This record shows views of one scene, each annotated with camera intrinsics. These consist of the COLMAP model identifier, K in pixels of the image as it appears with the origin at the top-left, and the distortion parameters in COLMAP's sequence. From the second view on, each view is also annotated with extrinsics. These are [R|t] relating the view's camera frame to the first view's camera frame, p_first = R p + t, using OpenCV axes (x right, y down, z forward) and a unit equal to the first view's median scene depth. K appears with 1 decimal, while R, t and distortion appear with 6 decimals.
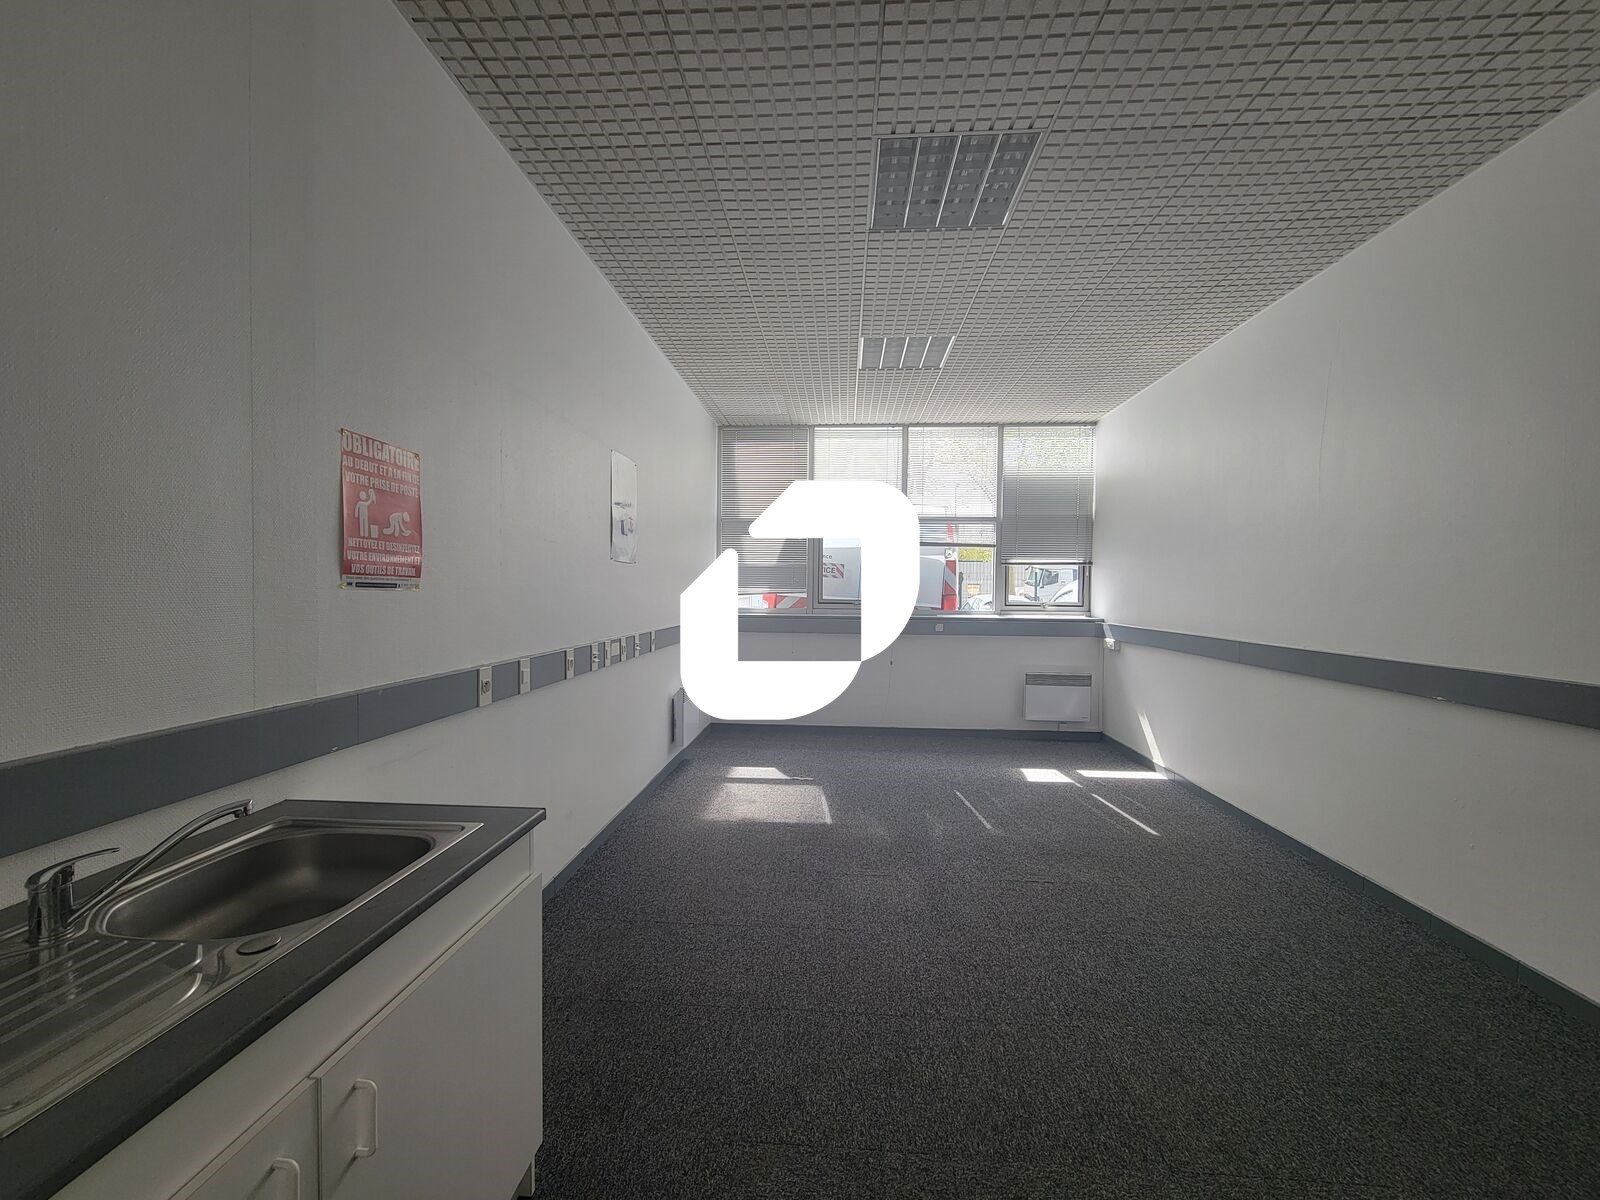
lens RADIAL K [[650.4, 0, 799.4], [0, 650.4, 609.4], [0, 0, 1]] dist [0.001053, 0.000166]
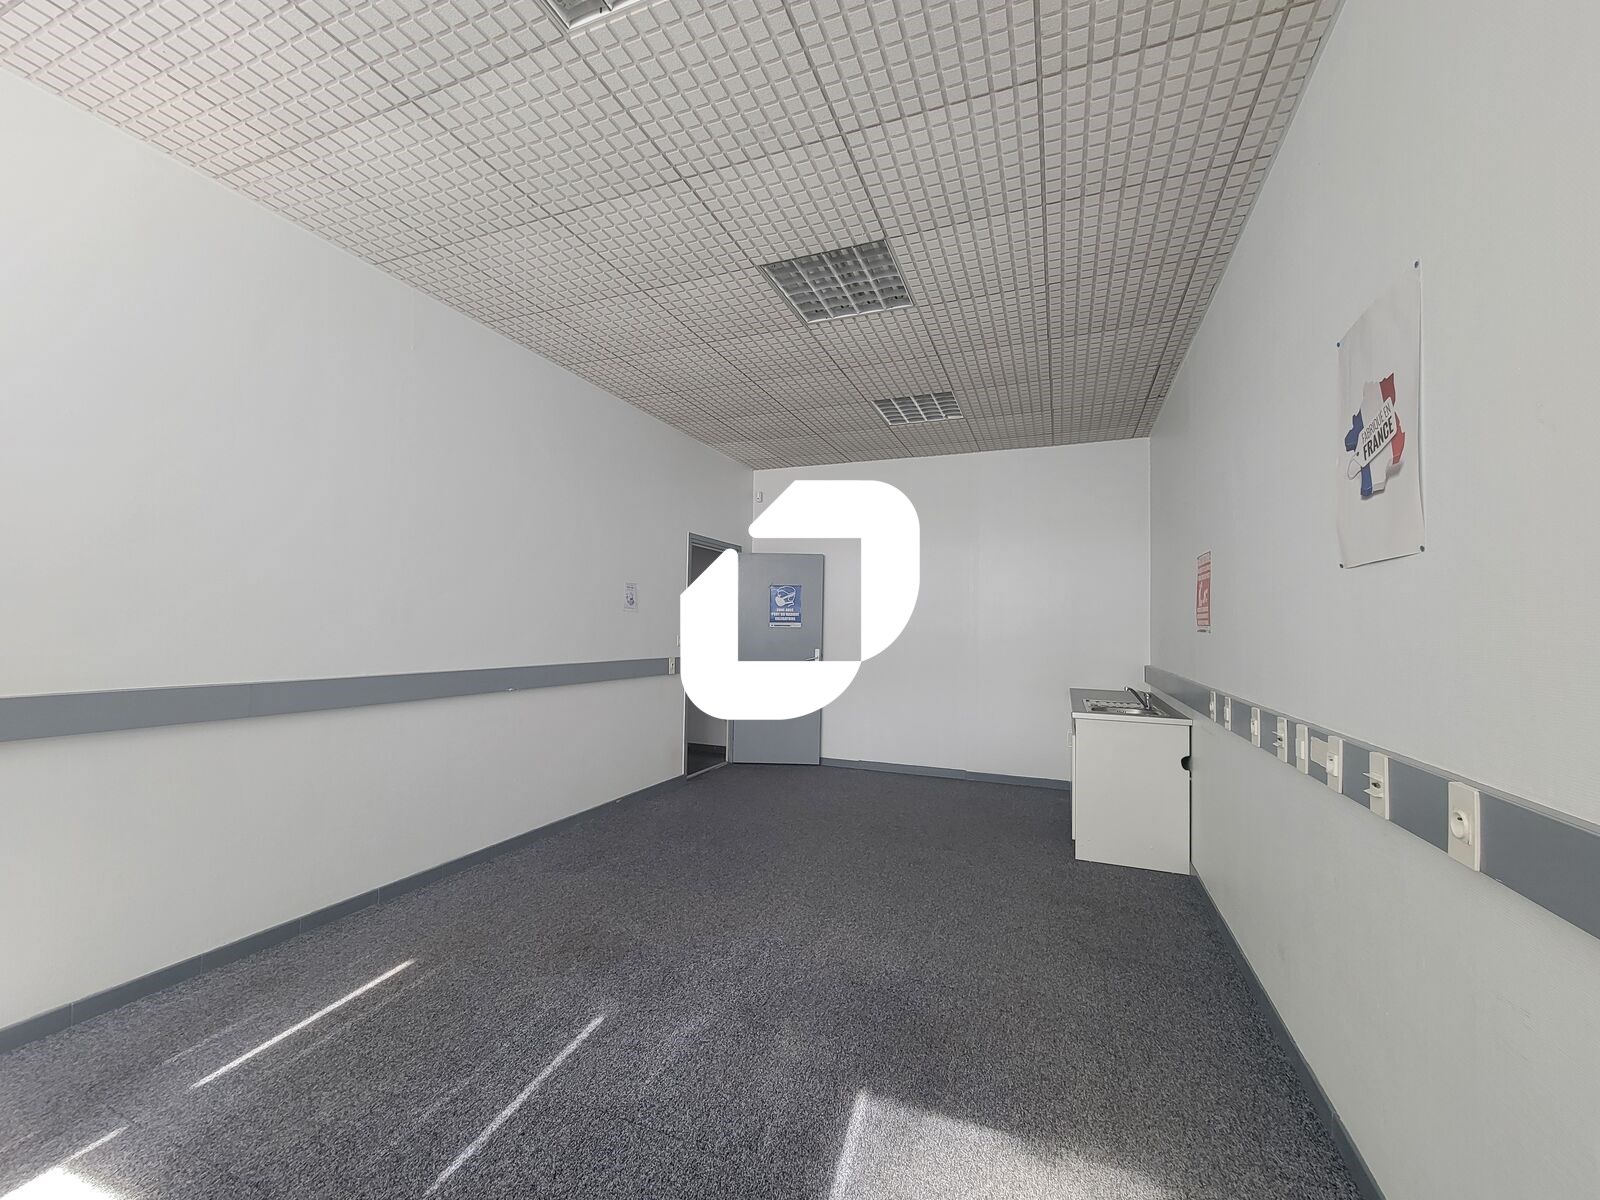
lens RADIAL K [[650.4, 0, 799.4], [0, 650.4, 609.4], [0, 0, 1]] dist [0.001053, 0.000166]
pose [[-0.954268, -0.018438, 0.298385, -0.049355], [-0.021556, 0.999742, -0.007160, -0.034692], [-0.298176, -0.013265, -0.954419, 1.491034]]
